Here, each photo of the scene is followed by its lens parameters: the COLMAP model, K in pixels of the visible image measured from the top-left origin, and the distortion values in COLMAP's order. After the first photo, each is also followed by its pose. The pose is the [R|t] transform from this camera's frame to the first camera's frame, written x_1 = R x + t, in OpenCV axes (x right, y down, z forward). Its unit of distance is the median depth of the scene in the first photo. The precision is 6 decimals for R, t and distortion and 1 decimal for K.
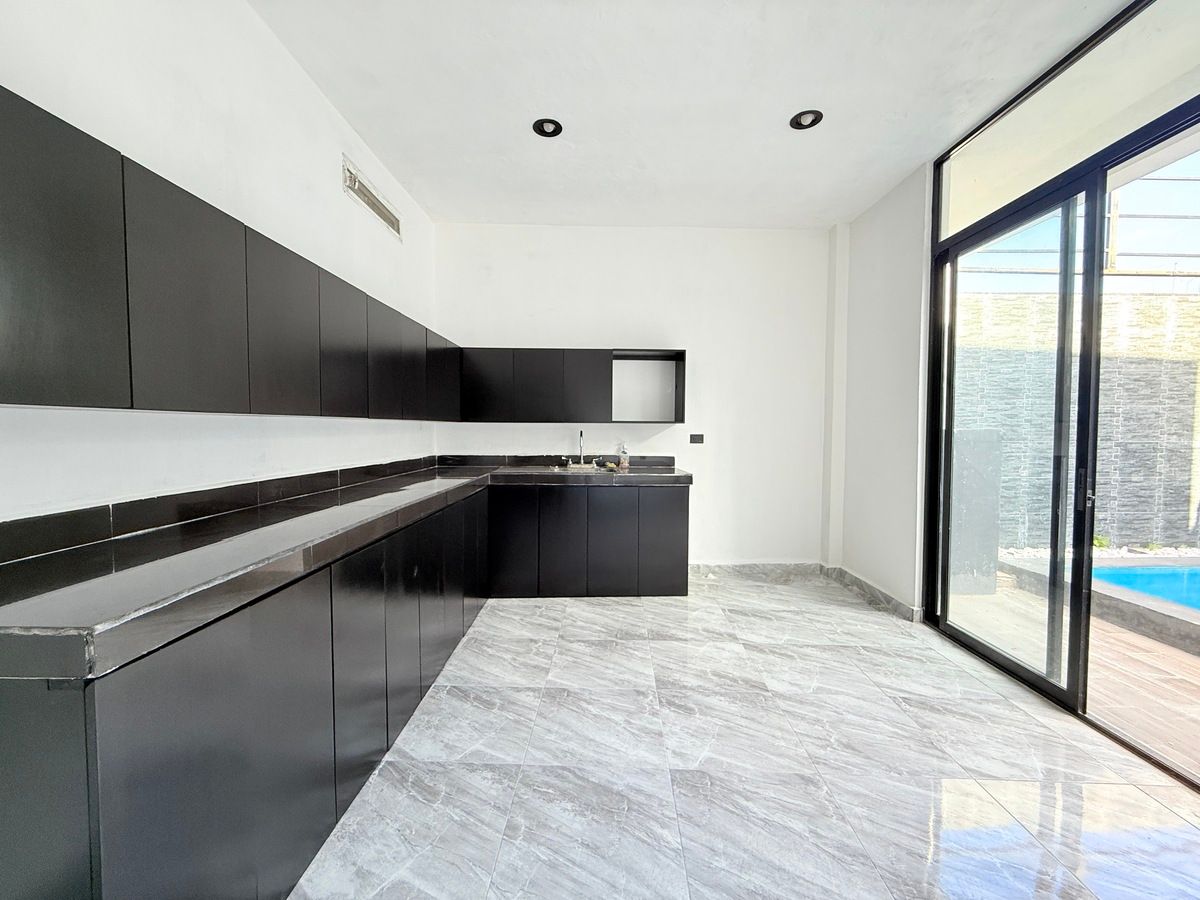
lens RADIAL K [[477.3, 0, 593.6], [0, 477.3, 447.2], [0, 0, 1]] dist [-0.001210, 0.000487]
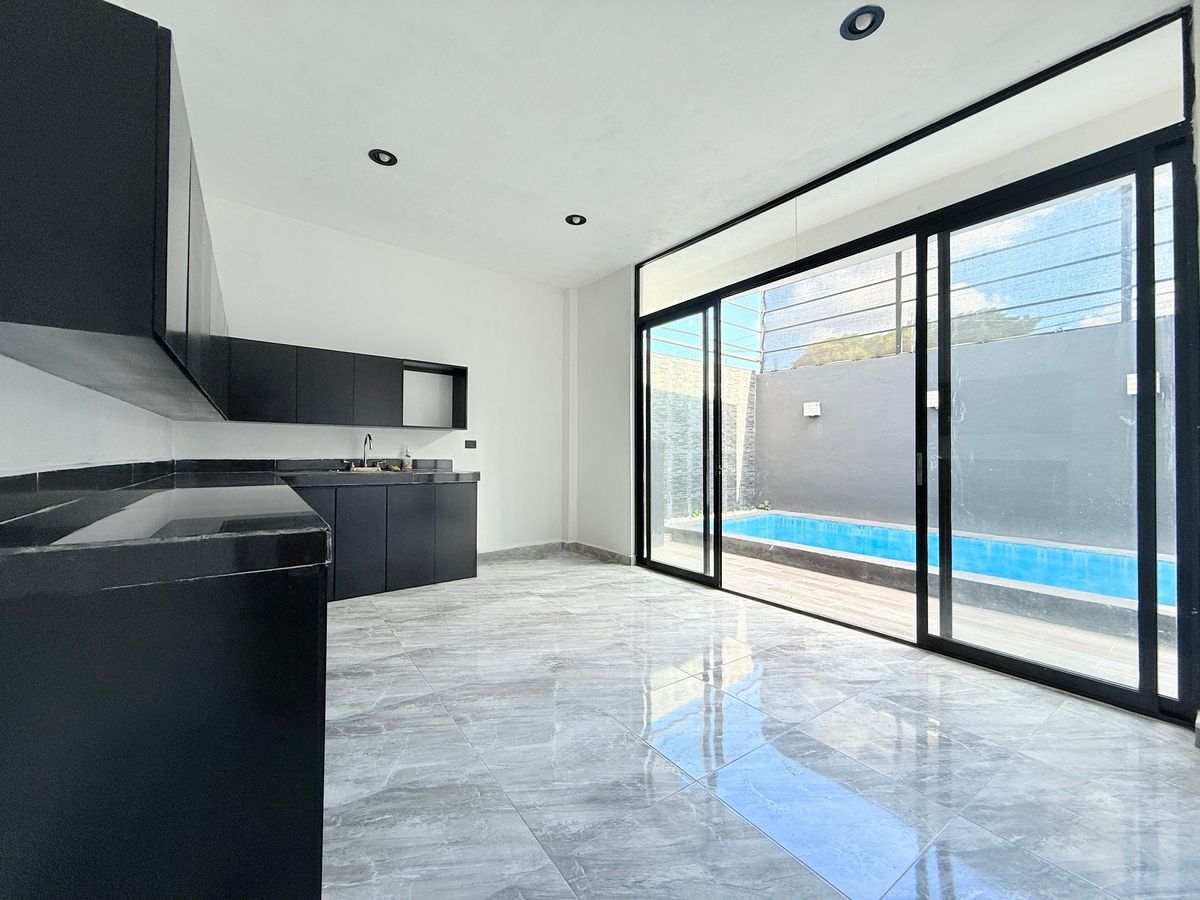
lens RADIAL K [[477.3, 0, 592.3], [0, 477.3, 445.8], [0, 0, 1]] dist [-0.001210, 0.000487]
pose [[0.802470, 0.010528, 0.596599, -0.337219], [0.020046, 0.998804, -0.044588, 0.061377], [-0.596355, 0.047740, 0.801300, -0.145503]]
